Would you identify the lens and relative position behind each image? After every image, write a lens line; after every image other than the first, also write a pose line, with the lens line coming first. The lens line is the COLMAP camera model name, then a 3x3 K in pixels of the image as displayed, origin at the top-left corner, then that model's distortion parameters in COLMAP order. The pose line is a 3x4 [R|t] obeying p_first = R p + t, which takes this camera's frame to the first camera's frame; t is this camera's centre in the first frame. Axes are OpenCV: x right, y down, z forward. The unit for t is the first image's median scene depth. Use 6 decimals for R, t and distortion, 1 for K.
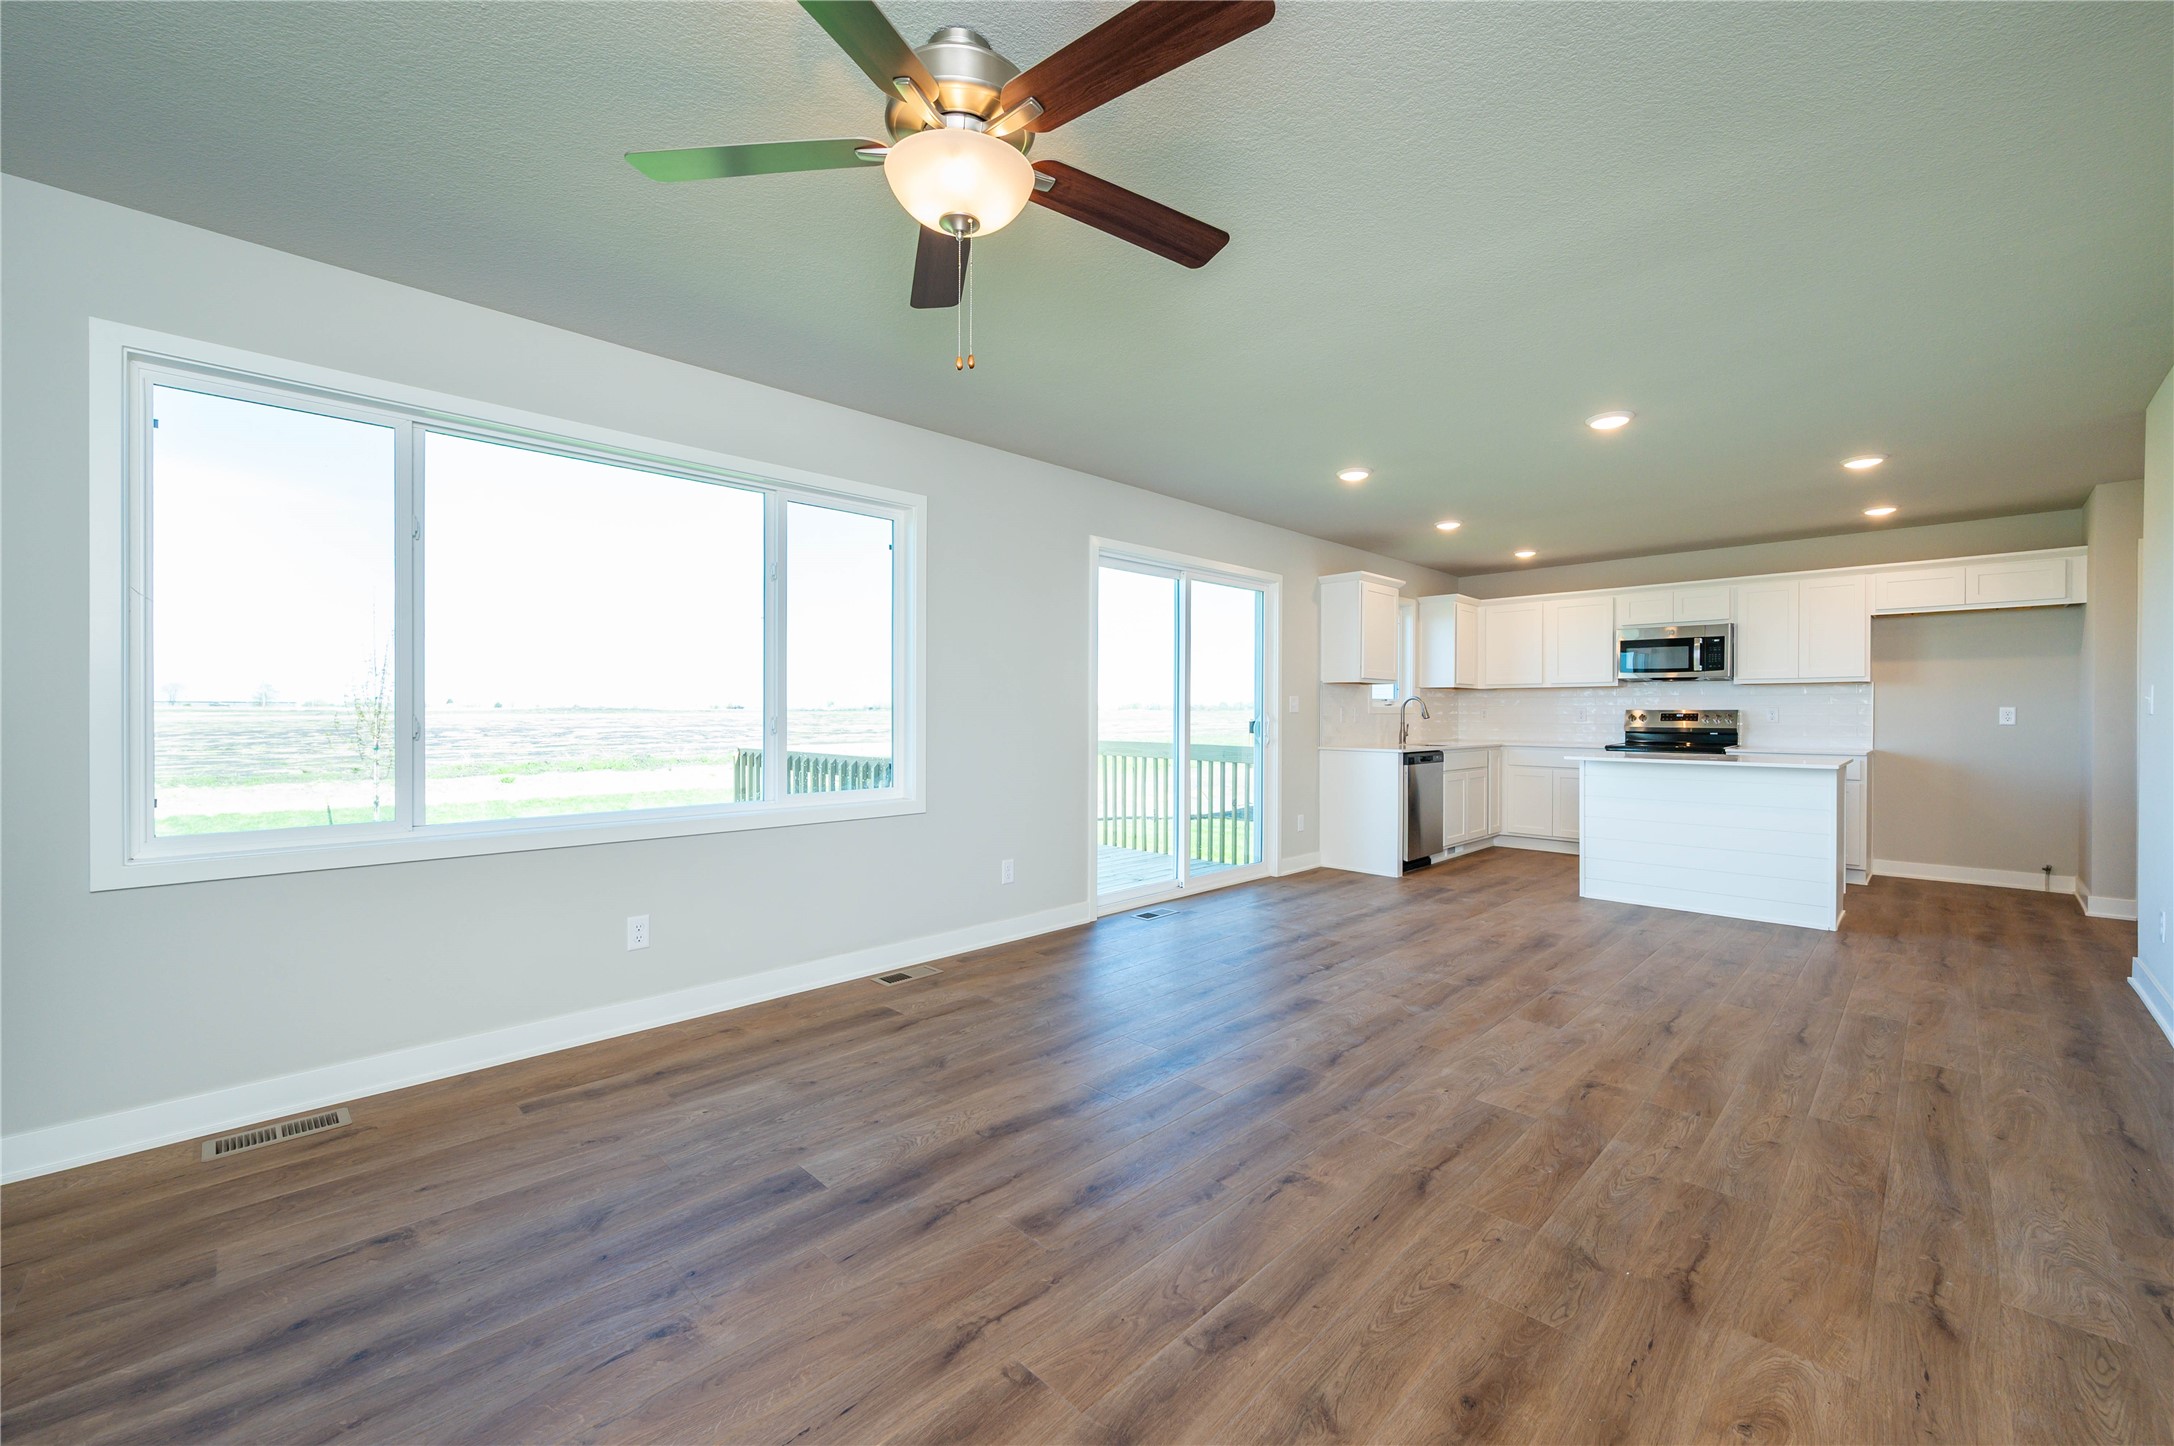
lens RADIAL K [[864.1, 0, 1088.5], [0, 864.1, 714.2], [0, 0, 1]] dist [-0.001728, 0.000347]
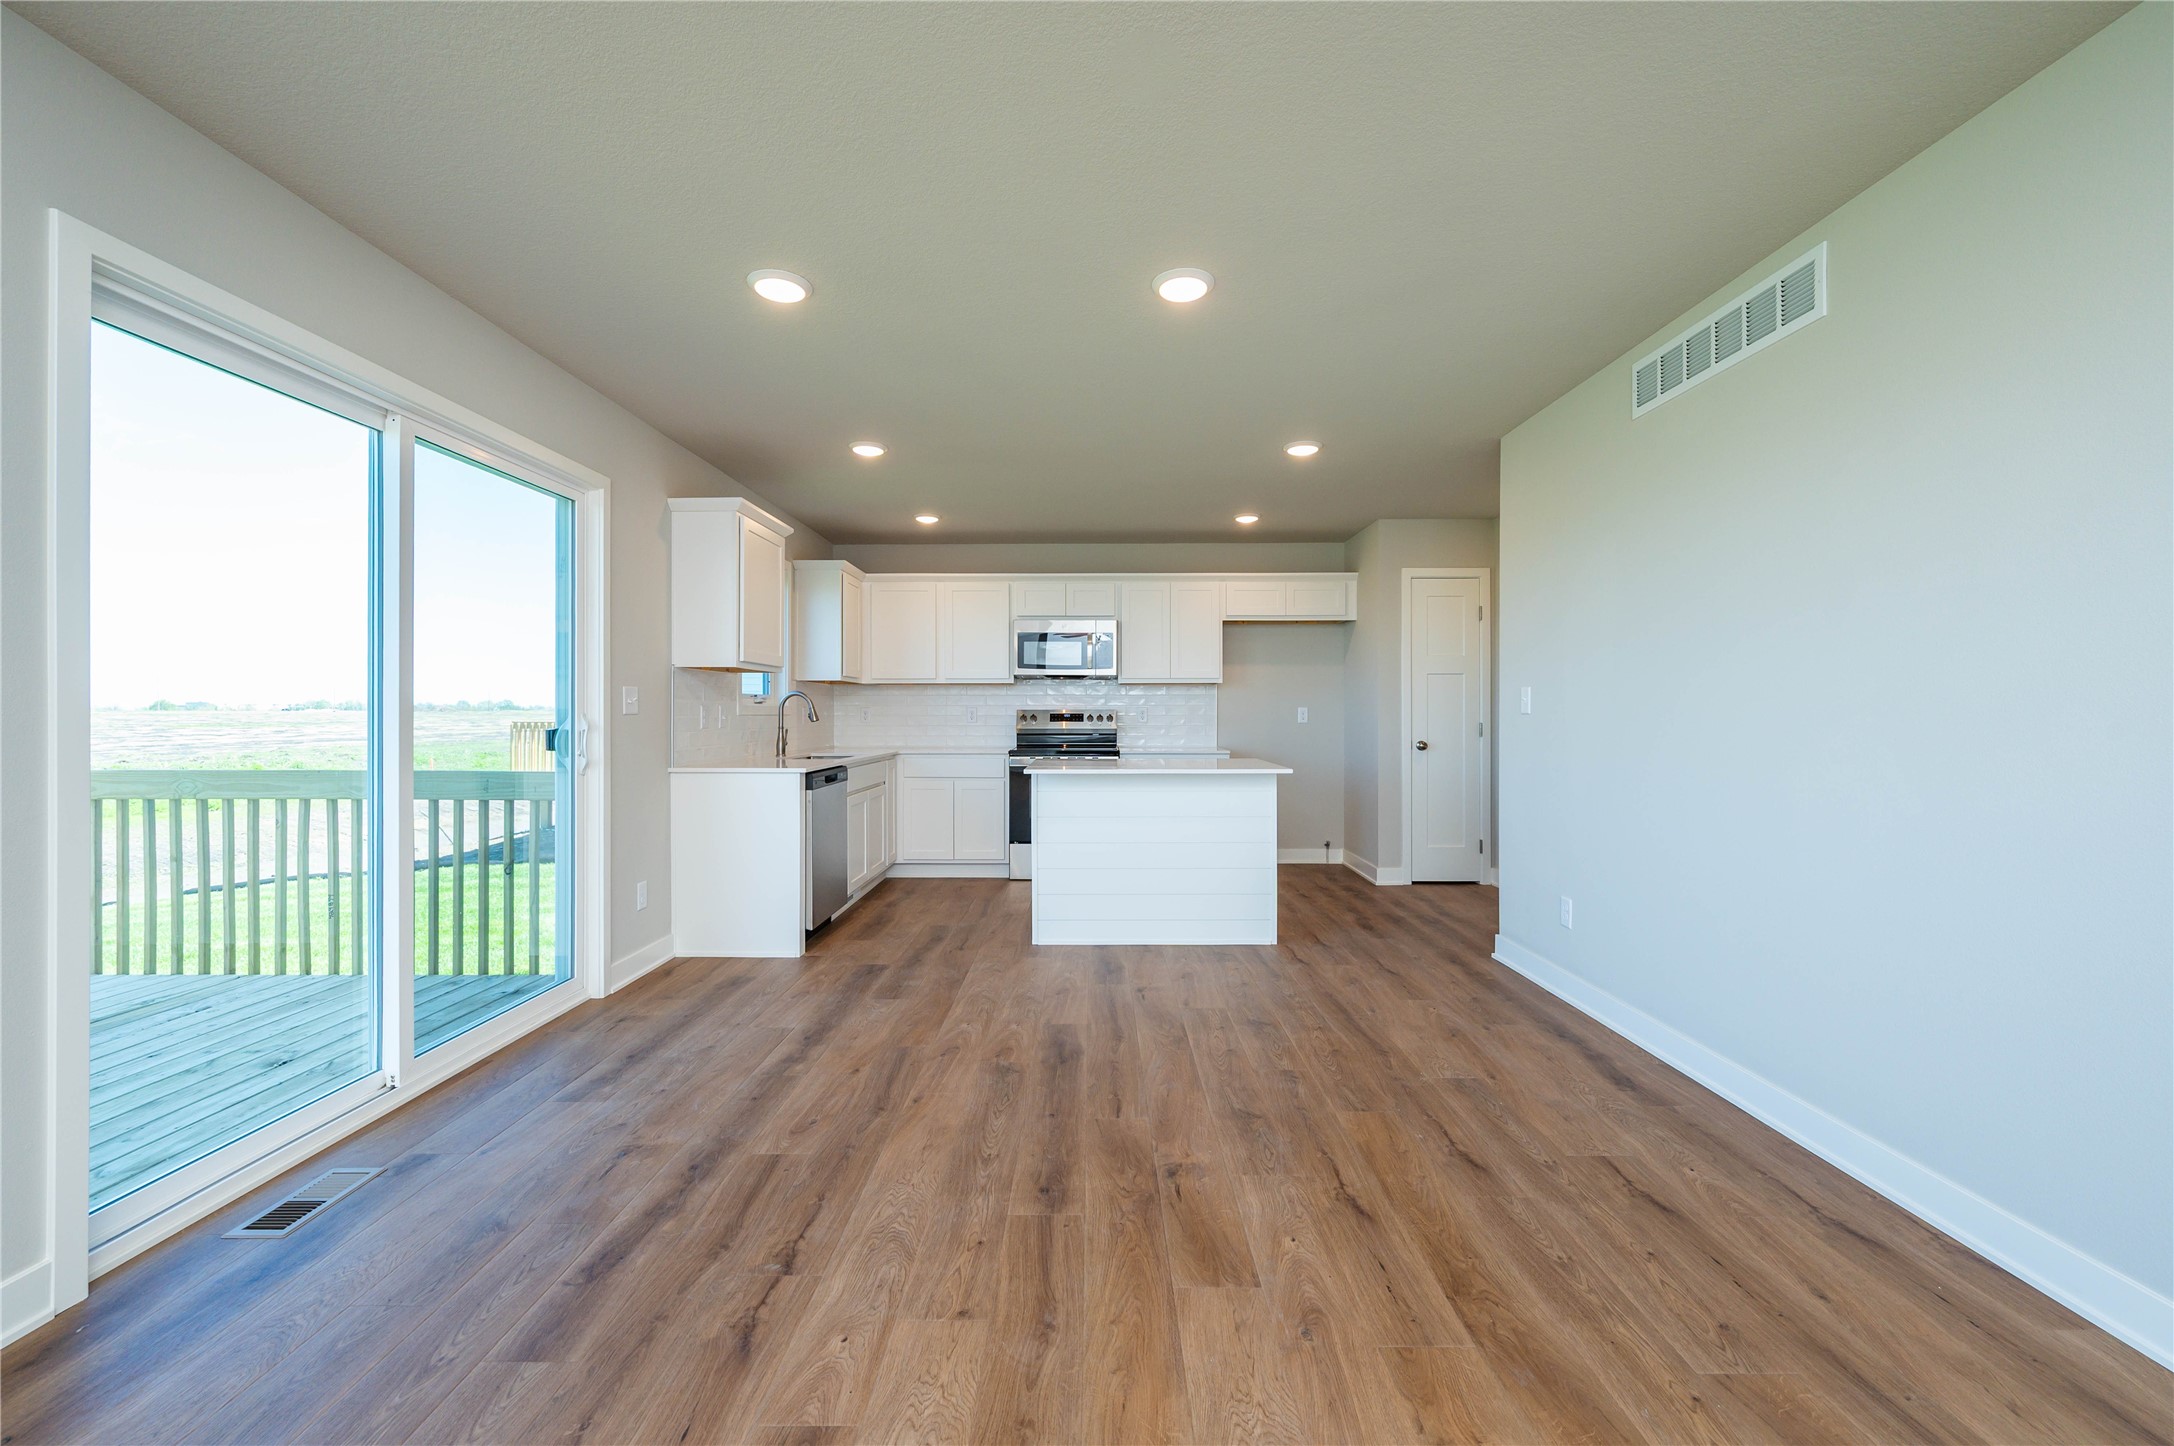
lens RADIAL K [[864.1, 0, 1088.5], [0, 864.1, 714.2], [0, 0, 1]] dist [-0.001728, 0.000347]
pose [[0.710710, -0.002536, 0.703481, 0.042621], [0.003430, 0.999994, 0.000139, -0.000387], [-0.703477, 0.002315, 0.710714, 0.356518]]
